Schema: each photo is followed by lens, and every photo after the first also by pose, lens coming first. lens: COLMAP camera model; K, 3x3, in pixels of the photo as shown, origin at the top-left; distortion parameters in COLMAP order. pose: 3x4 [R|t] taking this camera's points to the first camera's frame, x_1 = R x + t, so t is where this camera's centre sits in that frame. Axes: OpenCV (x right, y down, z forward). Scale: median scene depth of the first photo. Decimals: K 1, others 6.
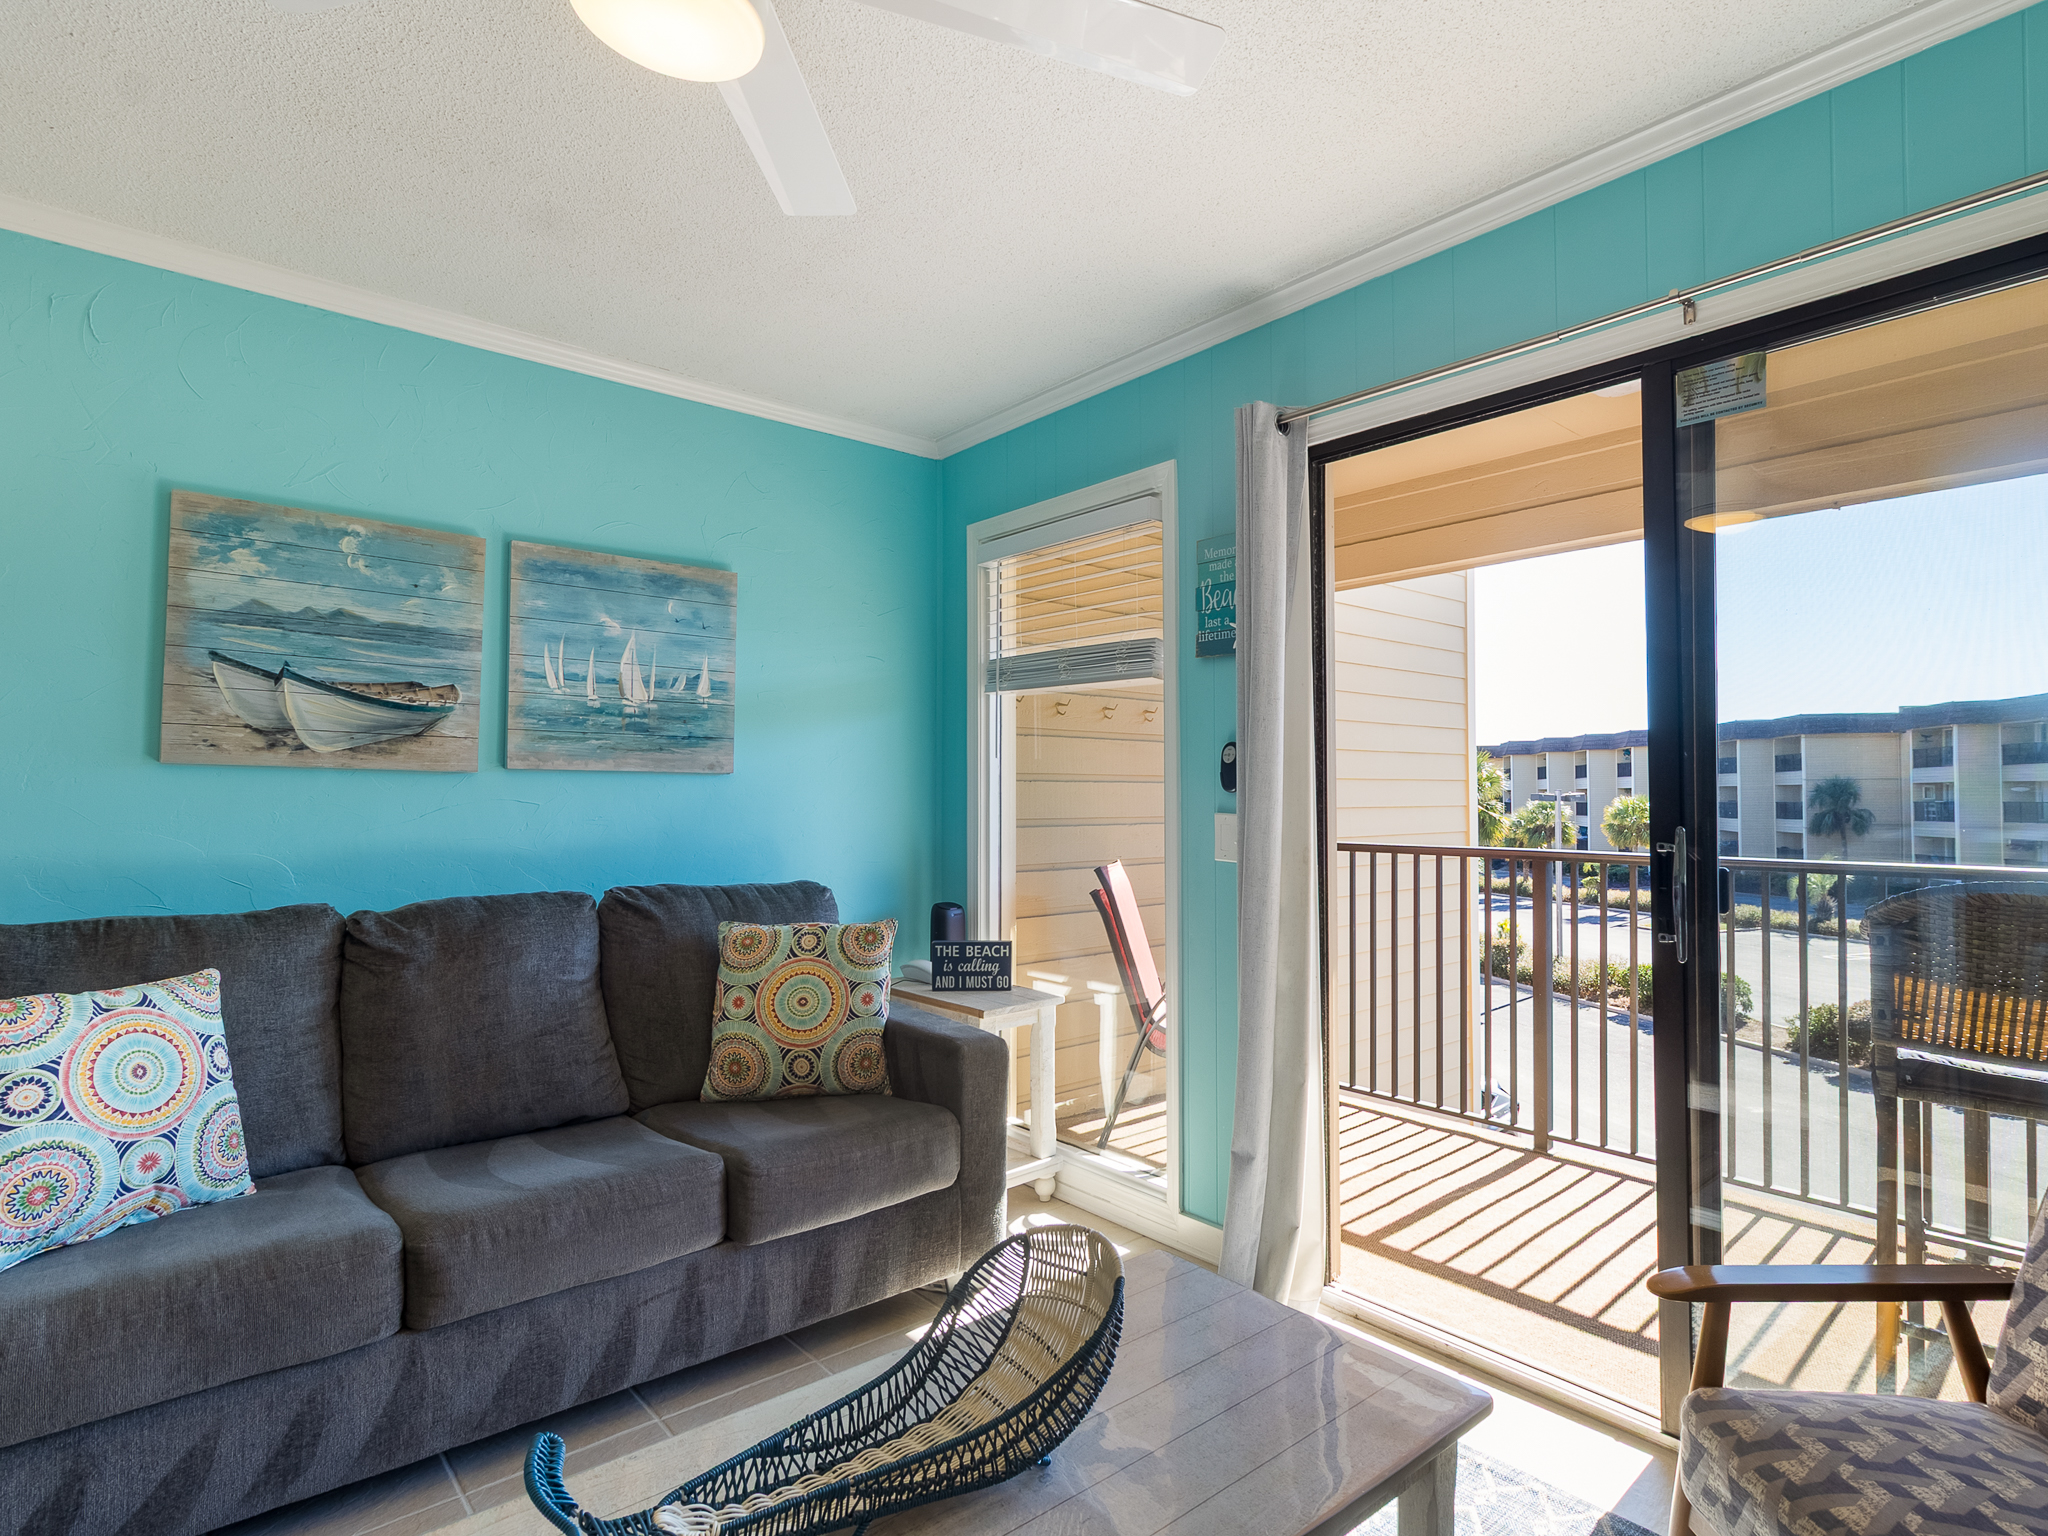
lens RADIAL K [[1083.8, 0, 1173.4], [0, 1083.8, 781.5], [0, 0, 1]] dist [0.002741, -0.000049]
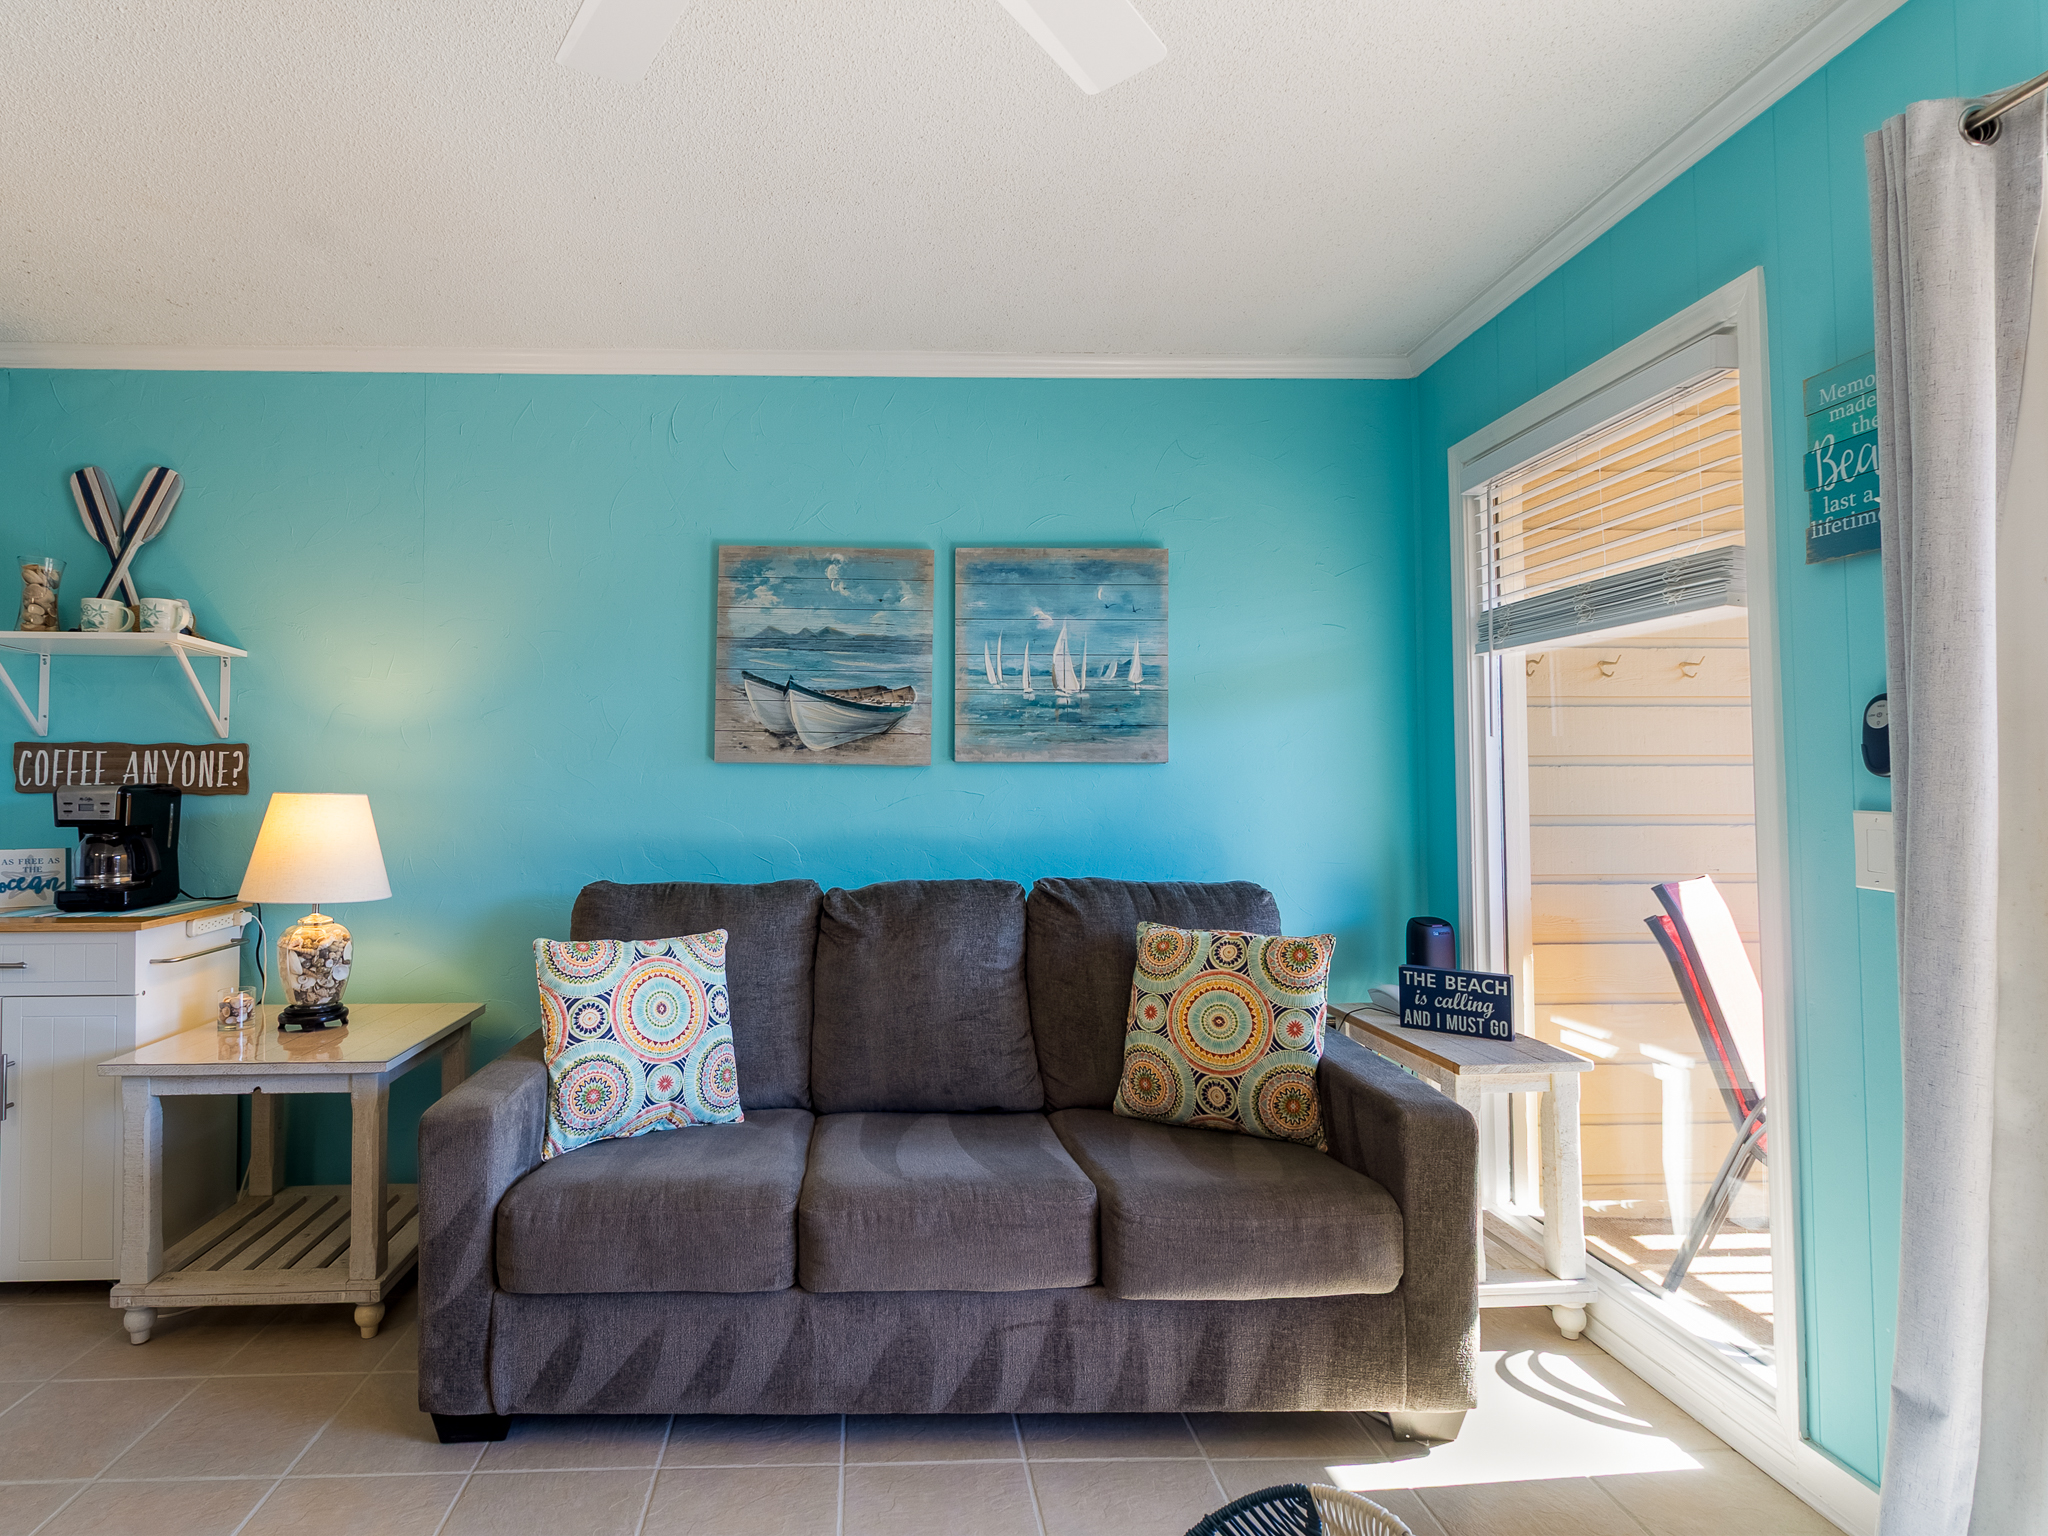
lens RADIAL K [[1083.8, 0, 864.5], [0, 1083.8, 760.6], [0, 0, 1]] dist [0.002741, -0.000049]
pose [[0.731868, -0.020819, -0.681128, 0.053053], [0.012377, 0.999774, -0.017259, 0.004962], [0.681334, 0.004201, 0.731961, 0.180752]]
